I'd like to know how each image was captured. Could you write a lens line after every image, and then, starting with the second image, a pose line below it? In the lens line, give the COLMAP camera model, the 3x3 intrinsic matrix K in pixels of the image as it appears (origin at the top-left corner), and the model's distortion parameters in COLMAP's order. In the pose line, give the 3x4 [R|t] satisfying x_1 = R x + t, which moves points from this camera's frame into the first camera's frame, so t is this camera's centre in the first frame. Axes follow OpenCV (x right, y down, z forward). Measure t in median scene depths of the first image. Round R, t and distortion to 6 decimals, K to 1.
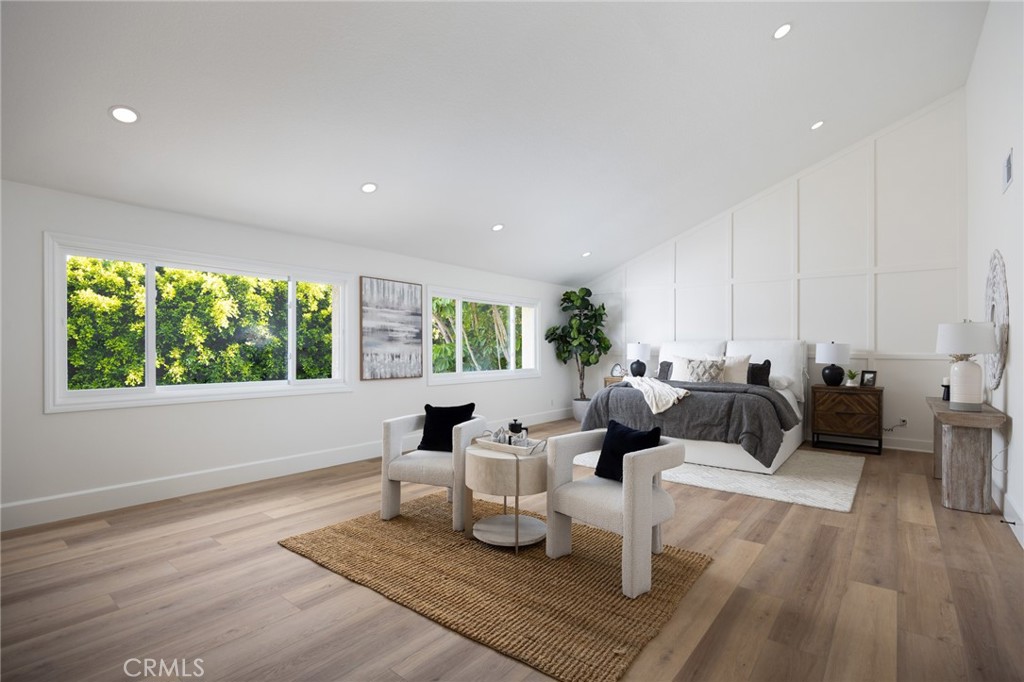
lens RADIAL K [[498.9, 0, 510.8], [0, 498.9, 344.4], [0, 0, 1]] dist [-0.001556, 0.000009]
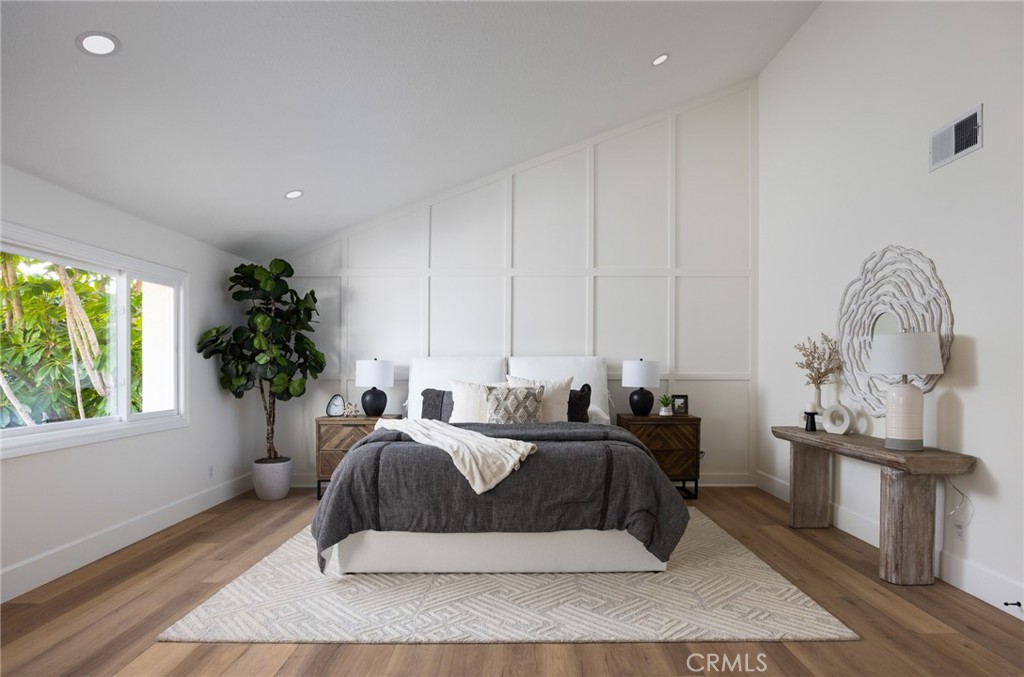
lens RADIAL K [[547.4, 0, 528.1], [0, 547.4, 361.9], [0, 0, 1]] dist [-0.011241, -0.000326]
pose [[0.772490, 0.002805, 0.635021, -0.032219], [-0.001260, 0.999995, -0.002884, 0.002325], [-0.635026, 0.001428, 0.772490, 0.452321]]
